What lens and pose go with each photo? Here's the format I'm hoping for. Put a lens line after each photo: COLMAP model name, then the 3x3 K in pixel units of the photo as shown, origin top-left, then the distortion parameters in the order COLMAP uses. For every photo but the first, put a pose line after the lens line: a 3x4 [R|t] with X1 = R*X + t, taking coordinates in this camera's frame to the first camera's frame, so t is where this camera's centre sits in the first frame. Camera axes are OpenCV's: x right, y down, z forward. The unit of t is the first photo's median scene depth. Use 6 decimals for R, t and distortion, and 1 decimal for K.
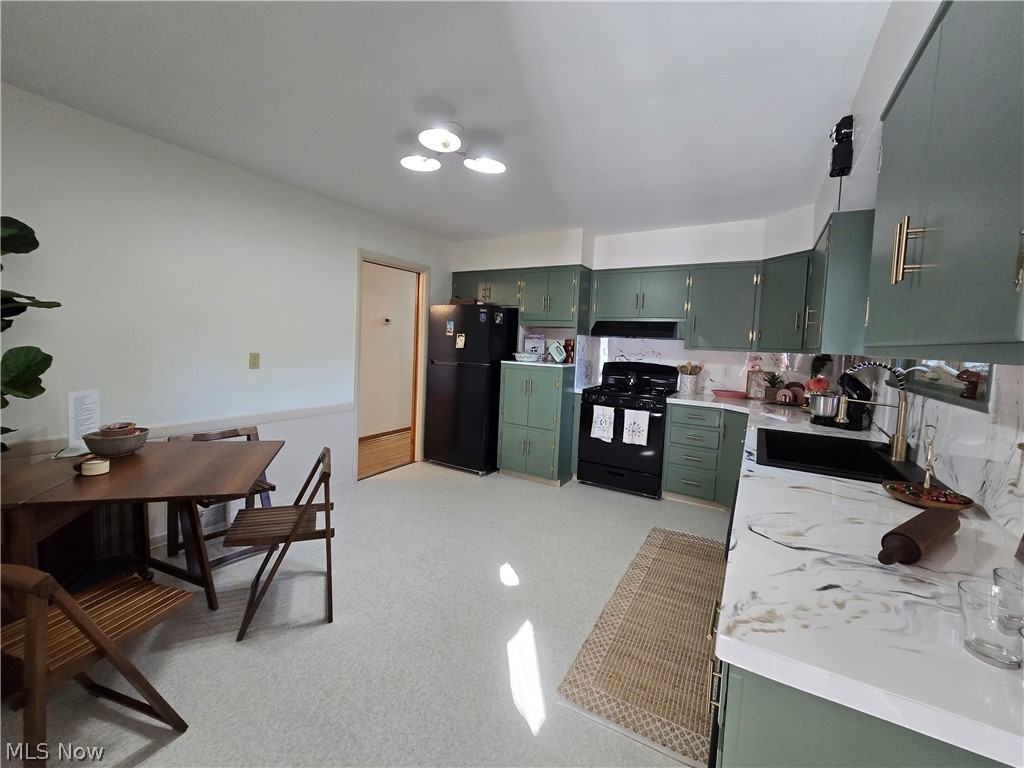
lens RADIAL K [[420.0, 0, 505.9], [0, 420.0, 365.9], [0, 0, 1]] dist [0.009259, -0.004520]
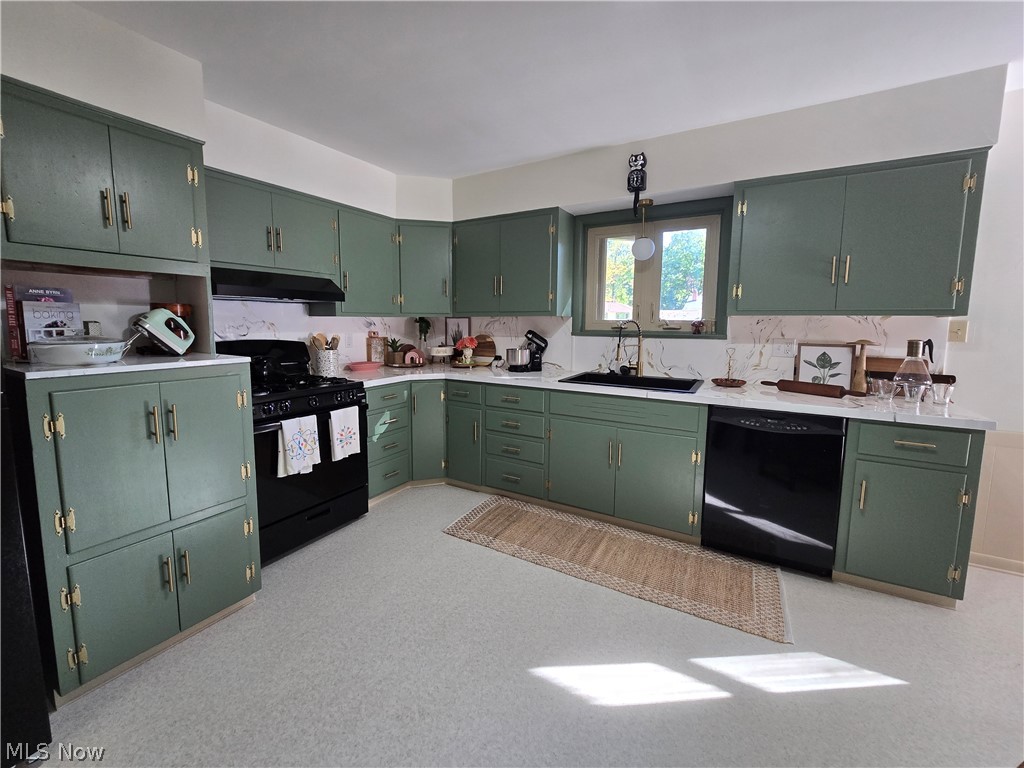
lens RADIAL K [[420.0, 0, 505.9], [0, 420.0, 365.9], [0, 0, 1]] dist [0.009259, -0.004520]
pose [[-0.009368, -0.147429, 0.989028, -0.355766], [0.053164, 0.987599, 0.147720, -0.048952], [-0.998542, 0.053964, -0.001414, 0.724592]]
